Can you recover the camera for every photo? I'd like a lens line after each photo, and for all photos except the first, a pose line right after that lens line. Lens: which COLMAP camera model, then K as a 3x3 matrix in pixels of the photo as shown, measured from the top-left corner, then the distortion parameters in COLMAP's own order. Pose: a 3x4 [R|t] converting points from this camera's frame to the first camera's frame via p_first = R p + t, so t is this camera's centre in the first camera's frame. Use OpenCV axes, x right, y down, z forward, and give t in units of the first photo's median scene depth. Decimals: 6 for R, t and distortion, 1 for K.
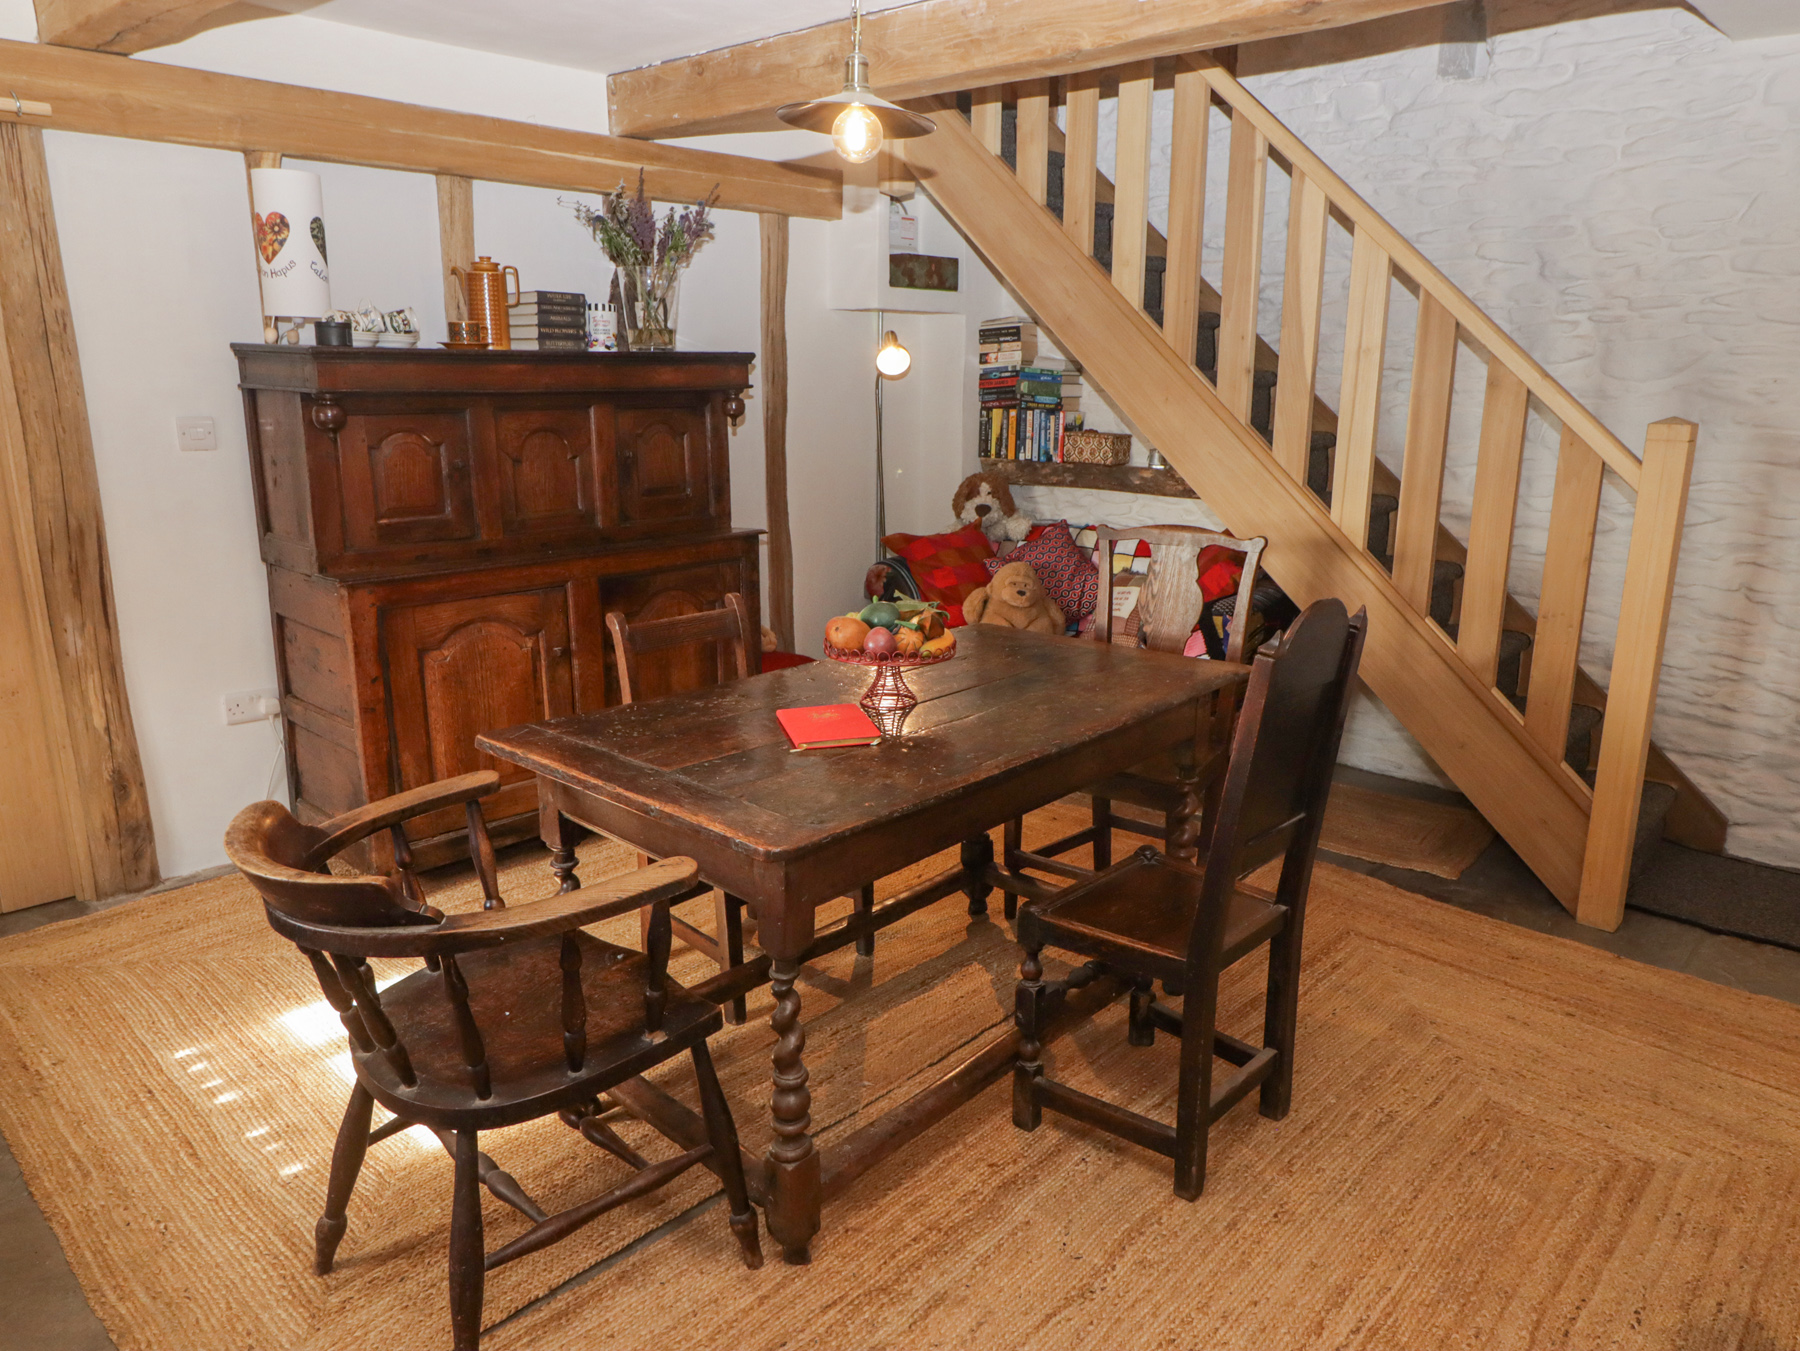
lens RADIAL K [[1232.9, 0, 901.8], [0, 1232.9, 679.1], [0, 0, 1]] dist [-0.002145, 0.000692]
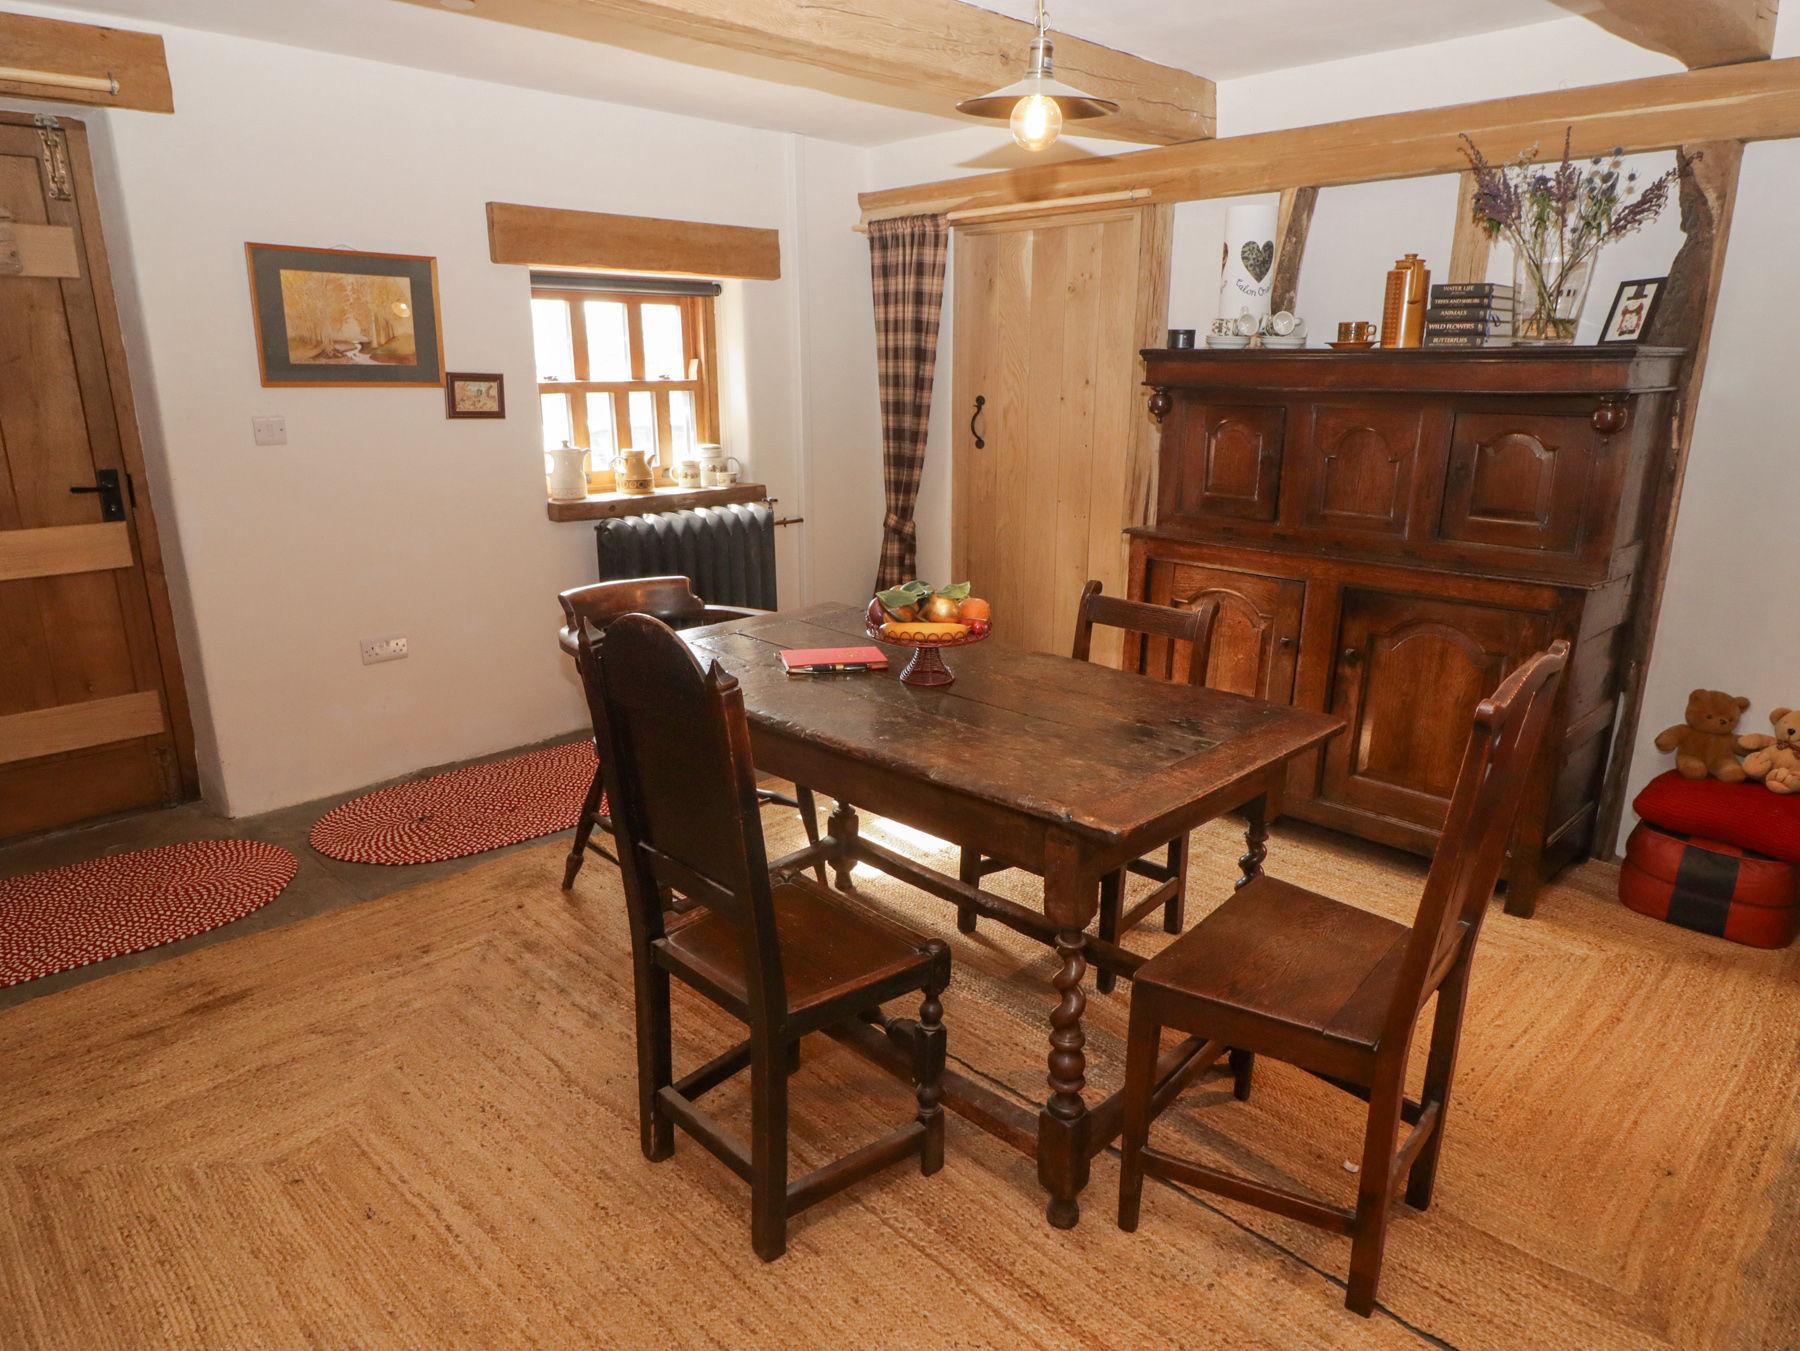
lens RADIAL K [[1123.7, 0, 903.7], [0, 1123.7, 675.7], [0, 0, 1]] dist [-0.001435, -0.005295]
pose [[-0.039880, 0.262999, -0.963972, 0.681048], [-0.247960, 0.931957, 0.264522, -0.174587], [0.967949, 0.249575, 0.028047, 0.706050]]
